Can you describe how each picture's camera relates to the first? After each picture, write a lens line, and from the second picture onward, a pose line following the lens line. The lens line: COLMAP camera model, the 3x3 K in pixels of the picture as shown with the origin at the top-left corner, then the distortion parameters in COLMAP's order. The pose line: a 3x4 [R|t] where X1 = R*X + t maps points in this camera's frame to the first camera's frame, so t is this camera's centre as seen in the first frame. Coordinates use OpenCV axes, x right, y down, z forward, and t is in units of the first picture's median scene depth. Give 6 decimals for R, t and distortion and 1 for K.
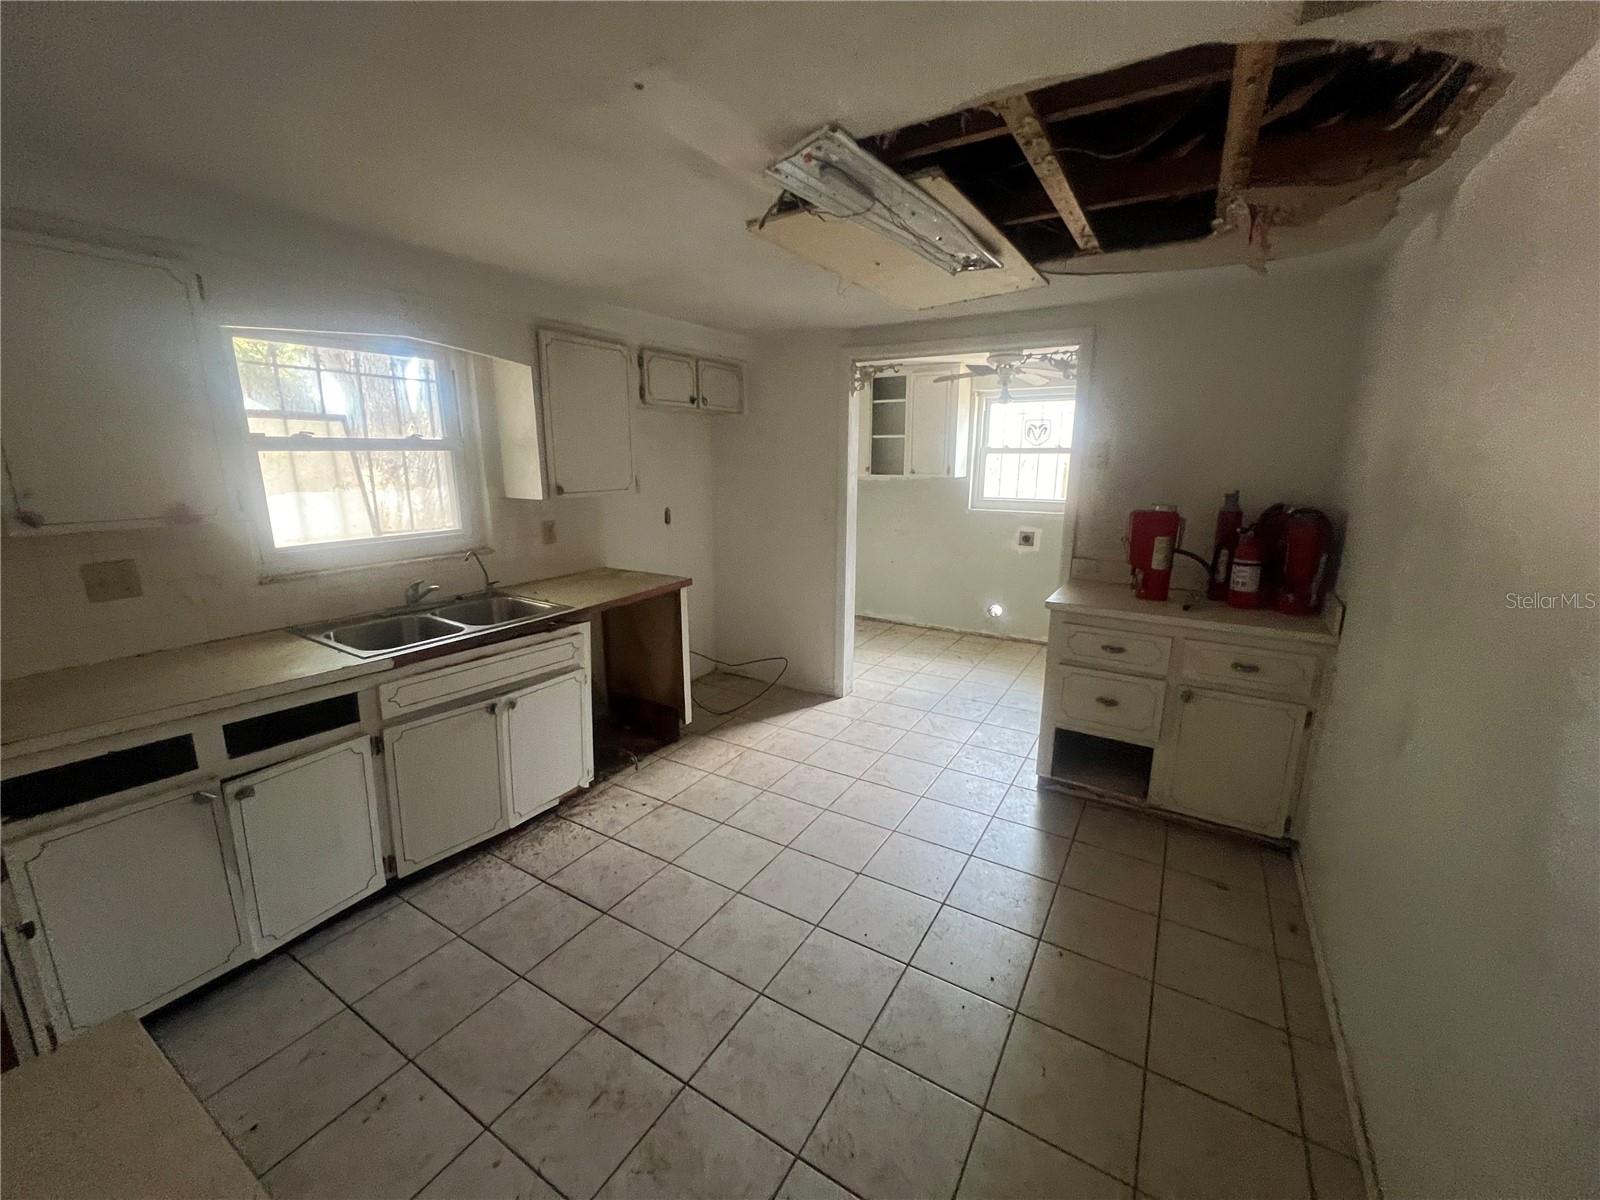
lens RADIAL K [[640.9, 0, 799.9], [0, 640.9, 599.3], [0, 0, 1]] dist [-0.003877, 0.001597]
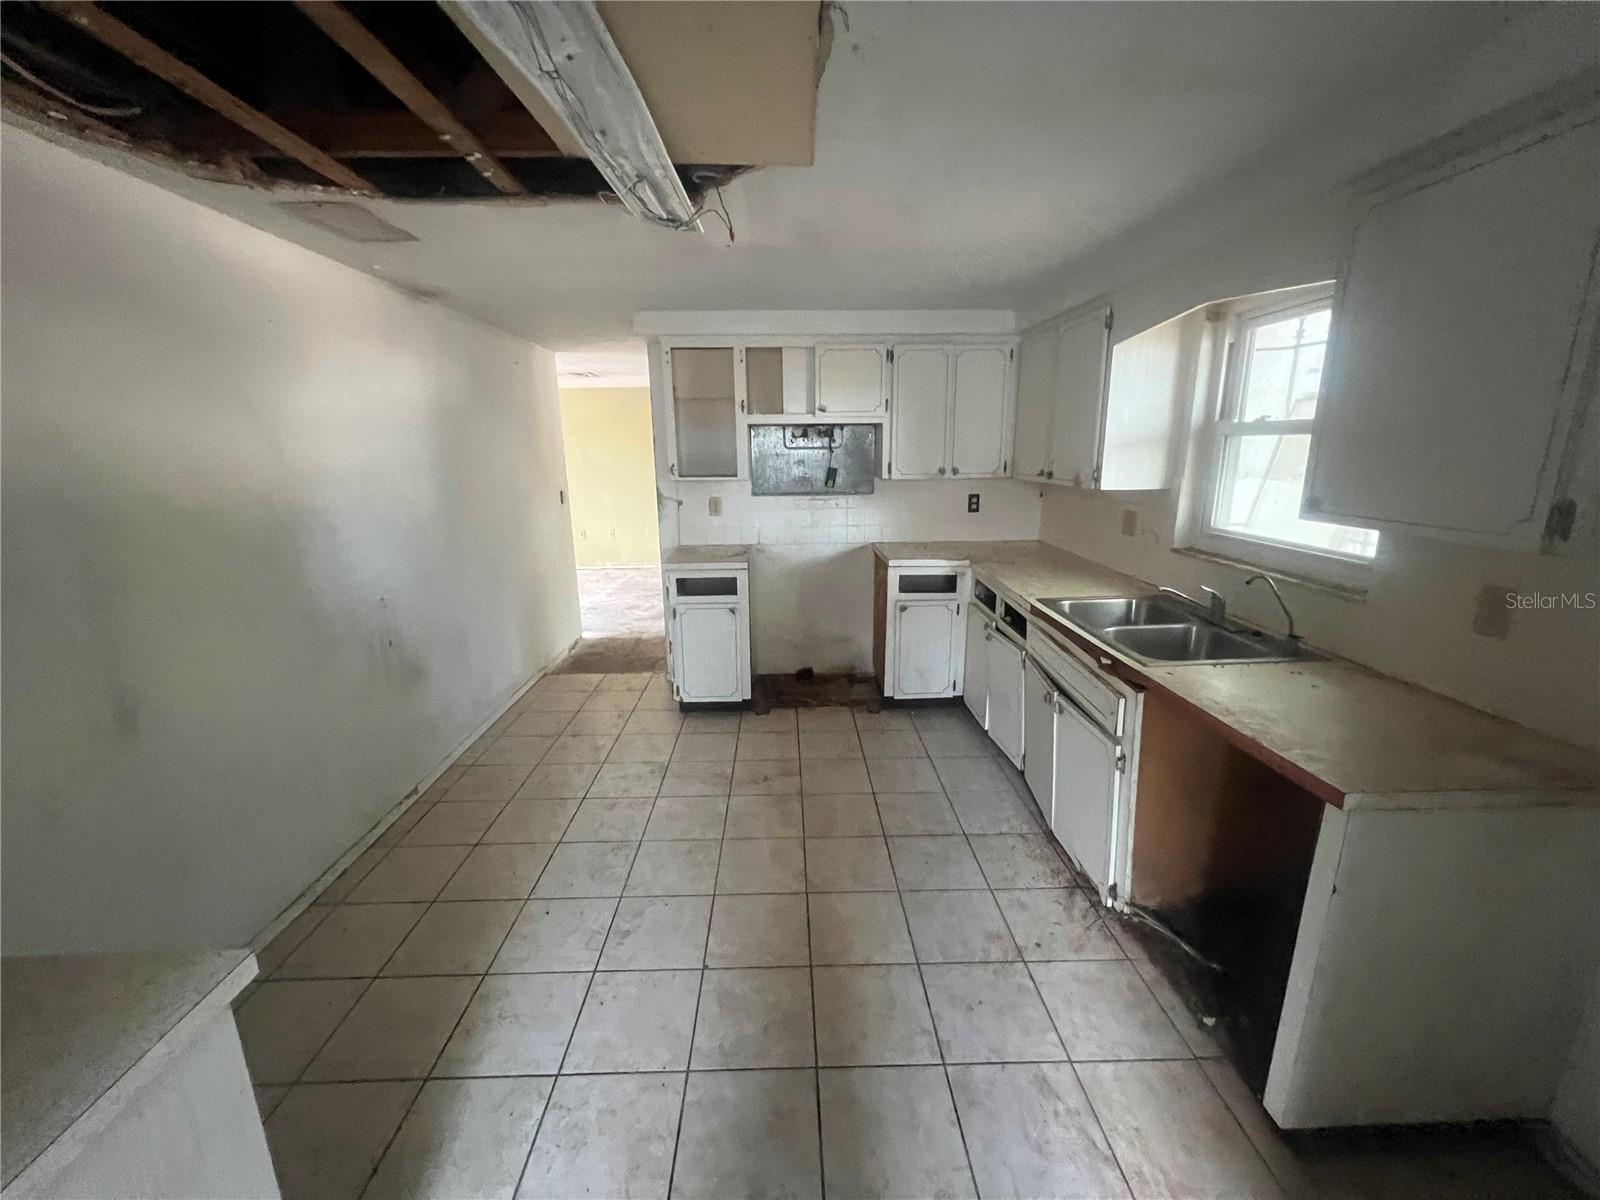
lens RADIAL K [[640.9, 0, 801.4], [0, 640.9, 590.2], [0, 0, 1]] dist [-0.003877, 0.001597]
pose [[-0.839169, 0.122980, -0.529785, 0.341647], [-0.117026, 0.910453, 0.396713, -0.321265], [0.531132, 0.394907, -0.749632, 1.429104]]
